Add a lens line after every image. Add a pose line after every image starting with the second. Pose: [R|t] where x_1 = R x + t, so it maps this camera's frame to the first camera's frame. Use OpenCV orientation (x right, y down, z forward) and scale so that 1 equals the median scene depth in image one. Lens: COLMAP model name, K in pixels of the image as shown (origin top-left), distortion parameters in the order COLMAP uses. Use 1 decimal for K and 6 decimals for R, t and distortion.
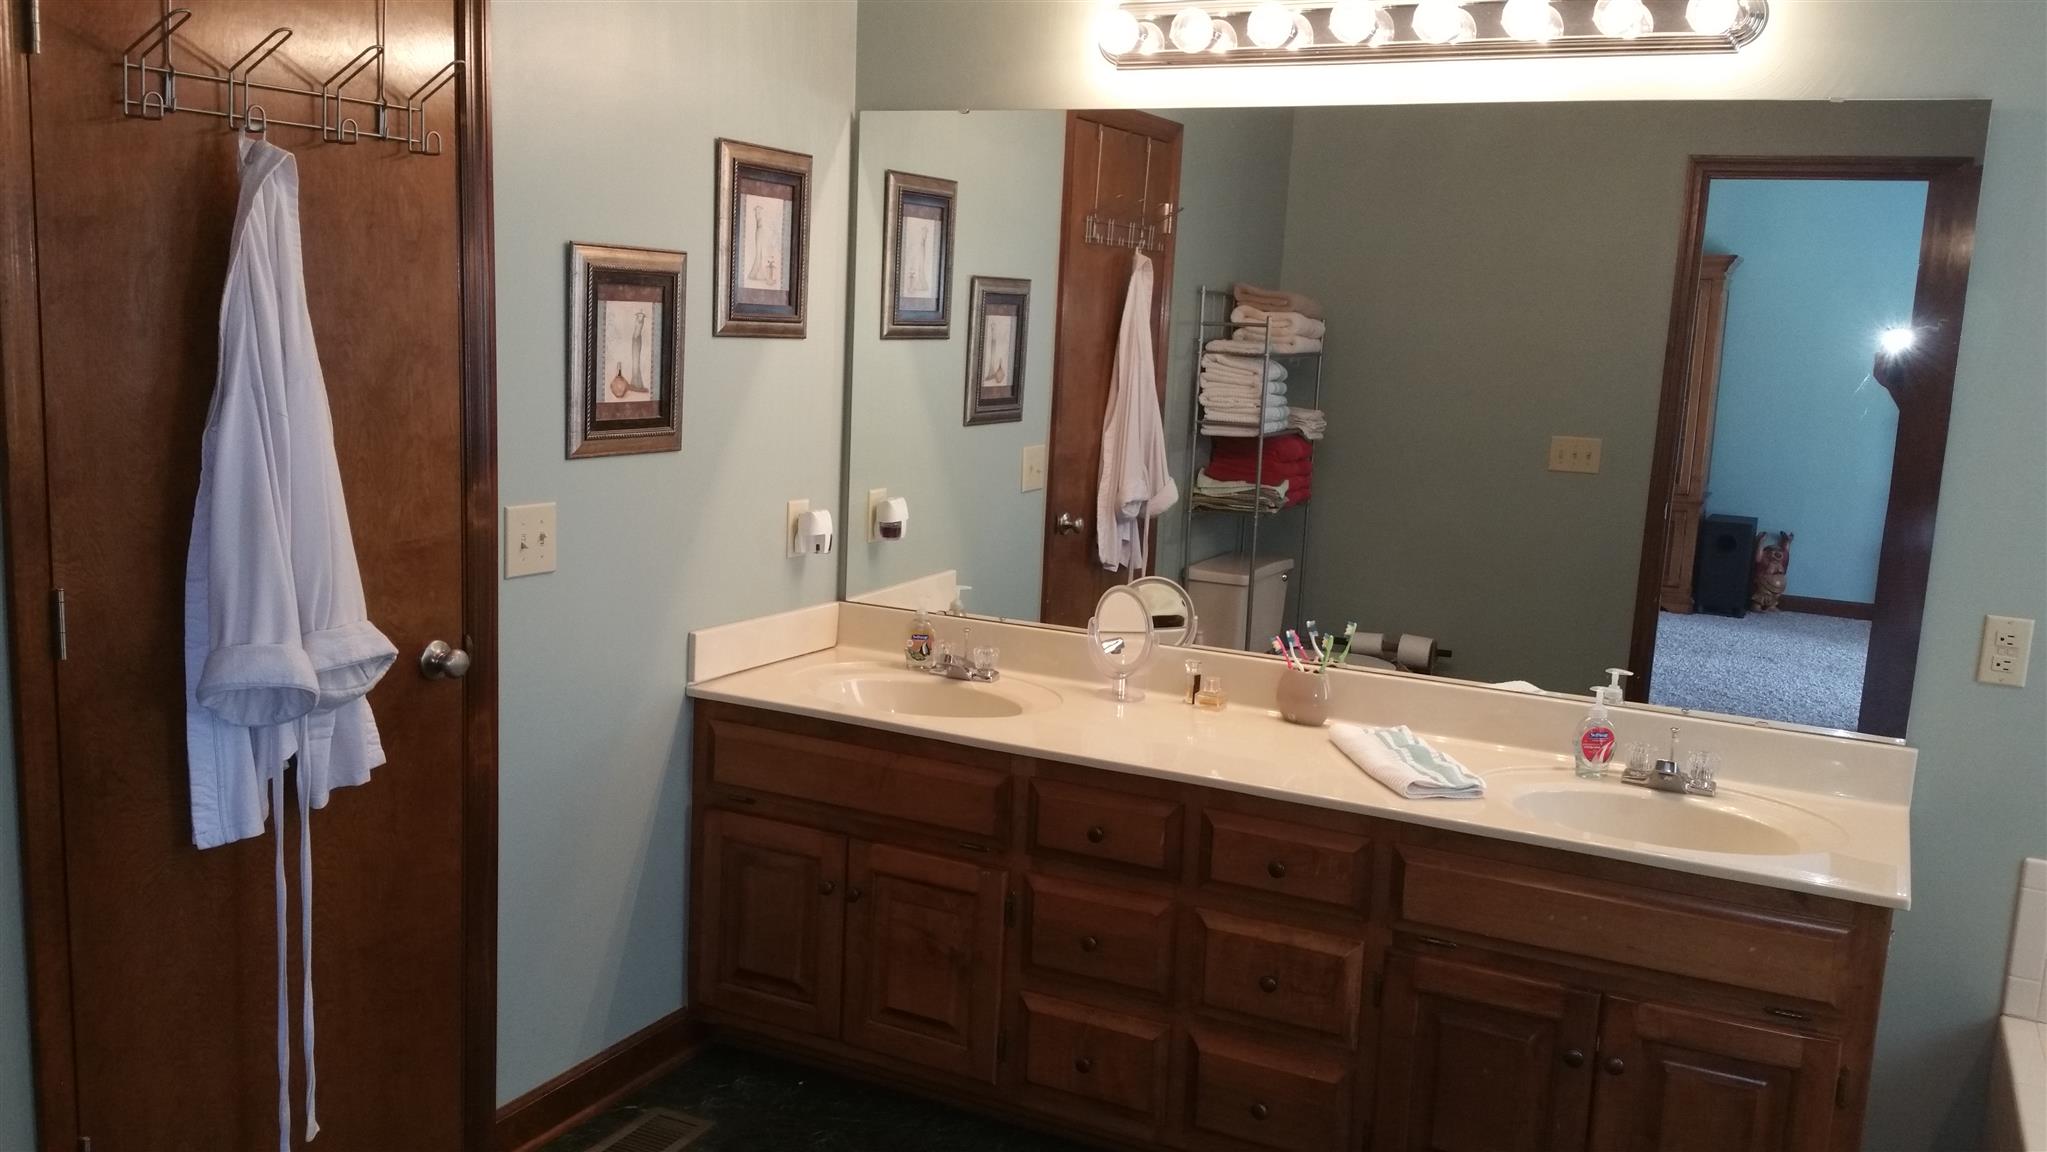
lens RADIAL K [[1667.7, 0, 1029.7], [0, 1667.7, 608.8], [0, 0, 1]] dist [0.129884, -0.267453]
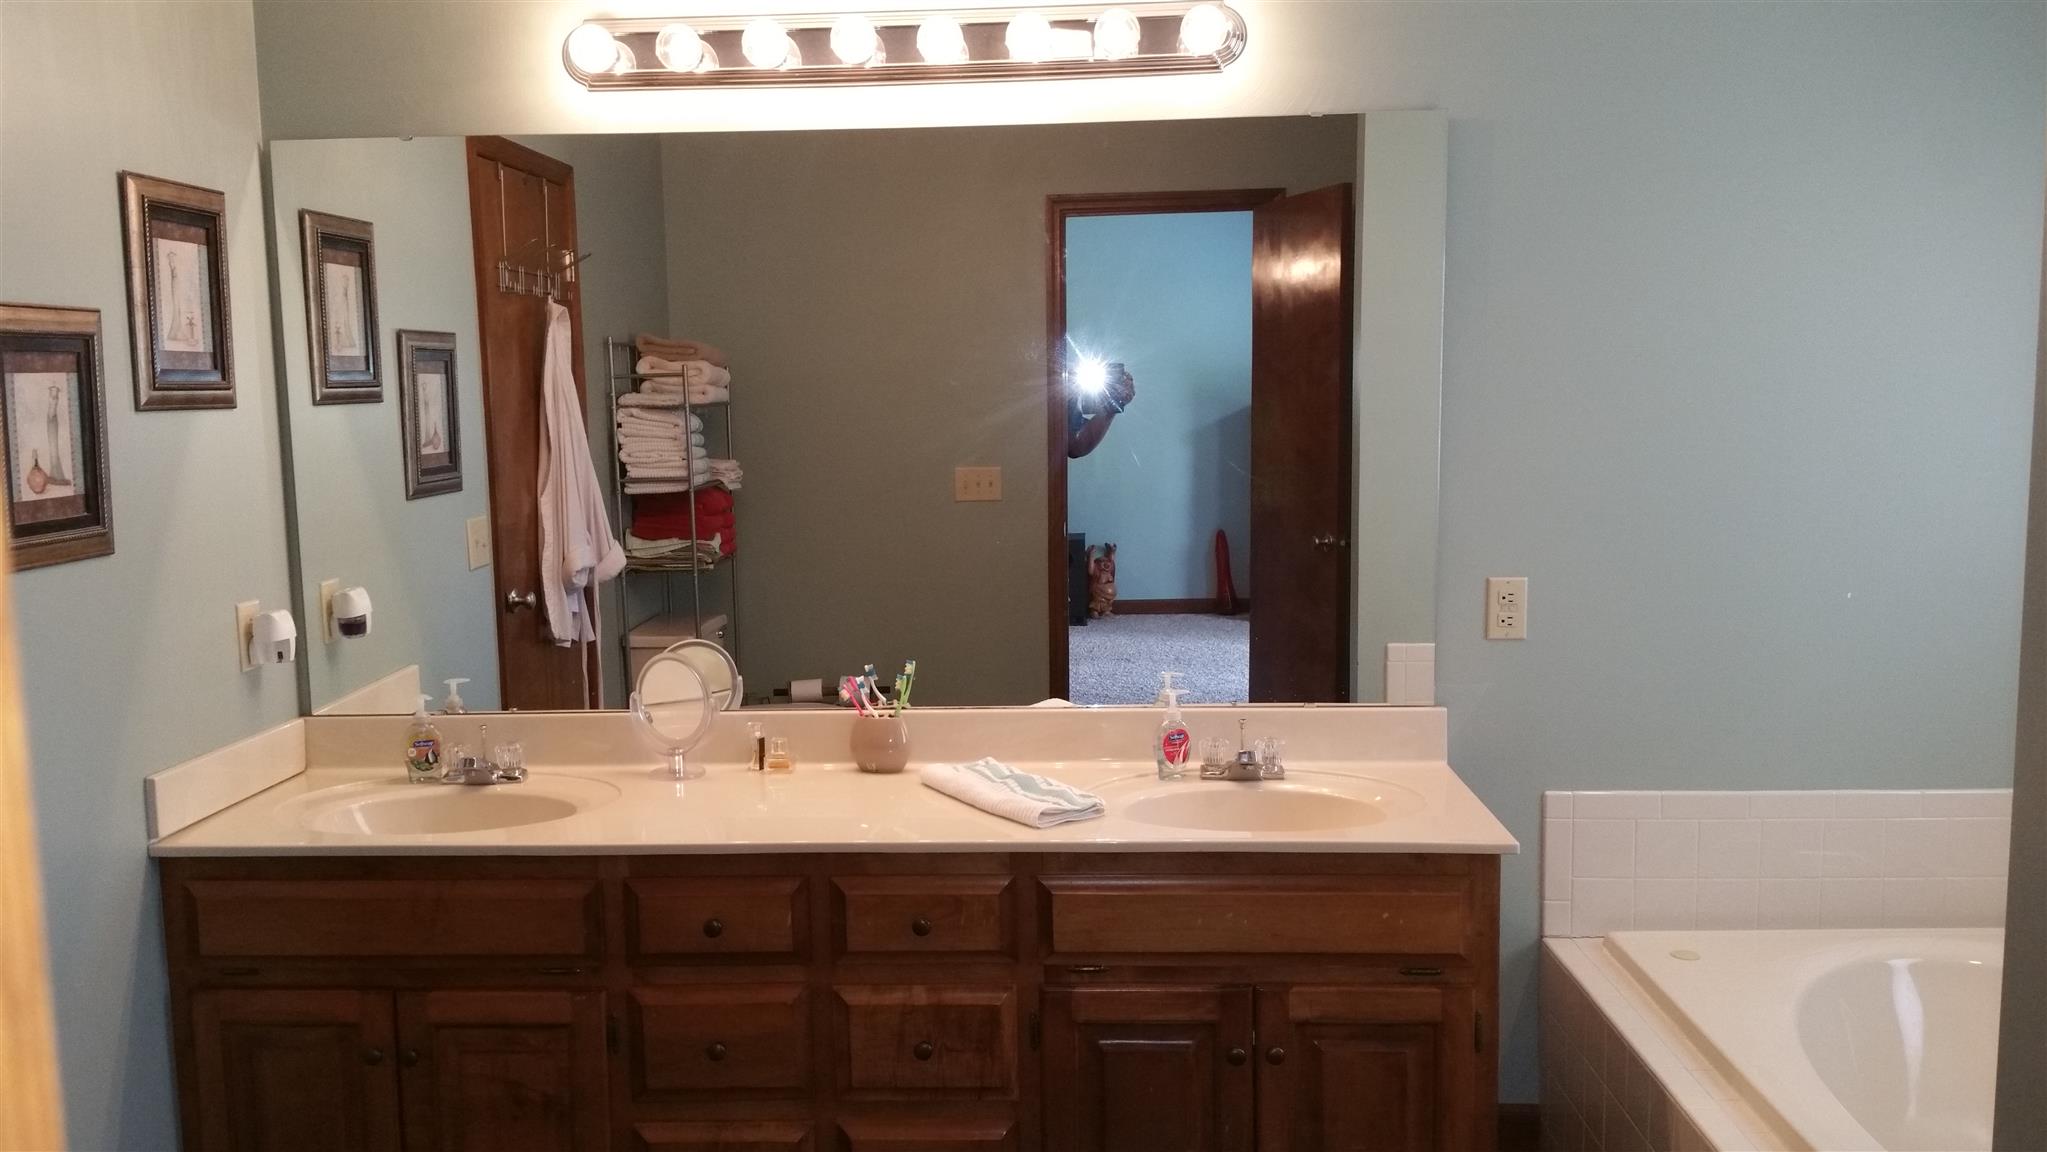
lens RADIAL K [[1670.7, 0, 1011.3], [0, 1670.7, 614.4], [0, 0, 1]] dist [0.144983, -0.277877]
pose [[0.918936, -0.117010, 0.376651, -0.120150], [0.128907, 0.991636, -0.006441, -0.004883], [-0.372747, 0.054472, 0.926333, 0.084989]]
